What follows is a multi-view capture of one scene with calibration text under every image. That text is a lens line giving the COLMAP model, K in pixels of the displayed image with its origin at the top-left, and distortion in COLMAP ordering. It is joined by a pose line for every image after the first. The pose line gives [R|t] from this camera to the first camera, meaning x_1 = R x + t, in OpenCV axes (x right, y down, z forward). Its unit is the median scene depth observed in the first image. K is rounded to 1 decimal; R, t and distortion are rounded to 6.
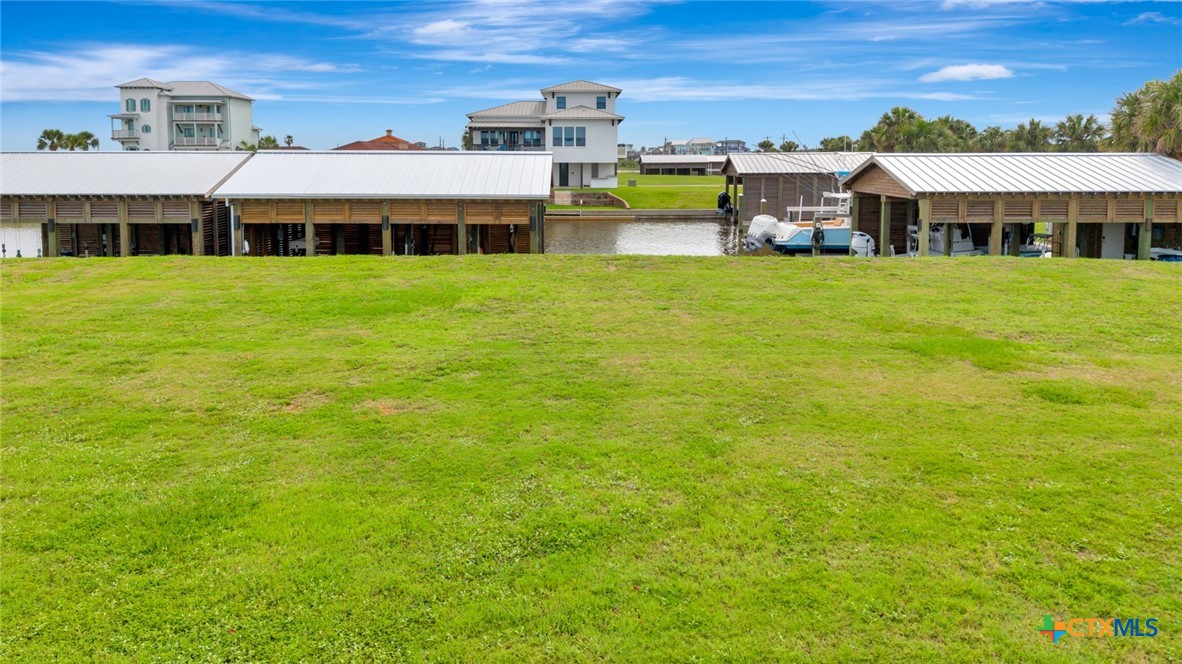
lens RADIAL K [[856.1, 0, 594.9], [0, 856.1, 335.2], [0, 0, 1]] dist [0.032378, -0.031621]
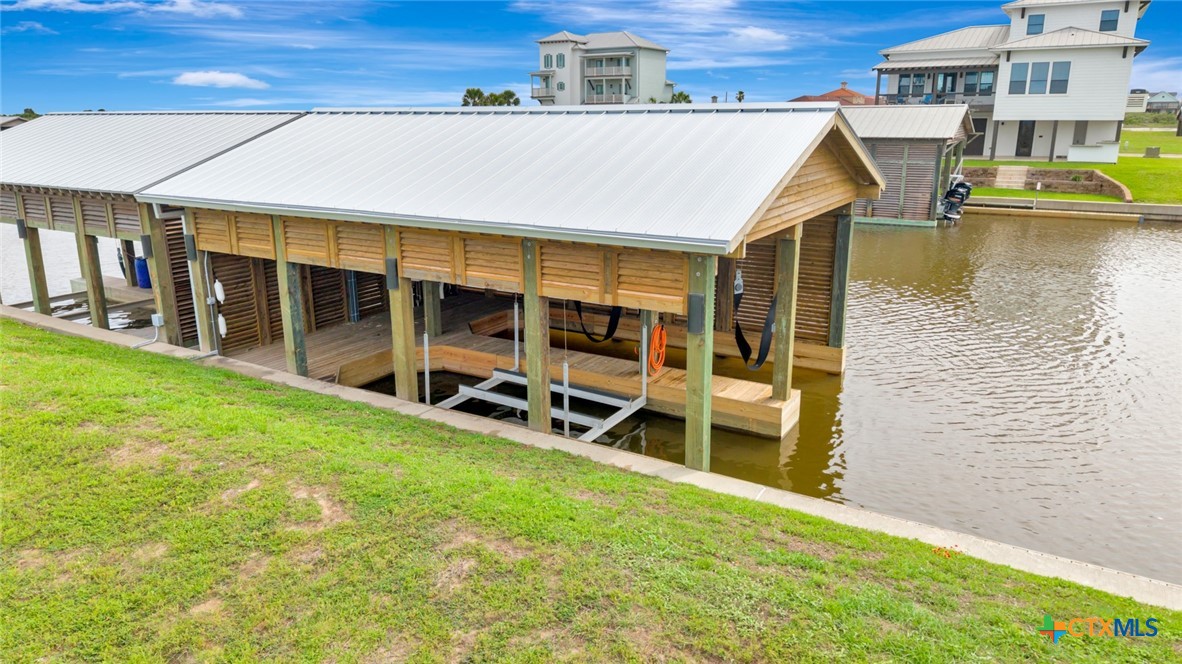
lens RADIAL K [[856.1, 0, 574.3], [0, 856.1, 354.8], [0, 0, 1]] dist [0.032378, -0.031621]
pose [[0.852638, 0.135295, -0.504682, 0.024456], [-0.099471, 0.990260, 0.097417, -0.056120], [0.512947, -0.032860, 0.857791, 0.264655]]
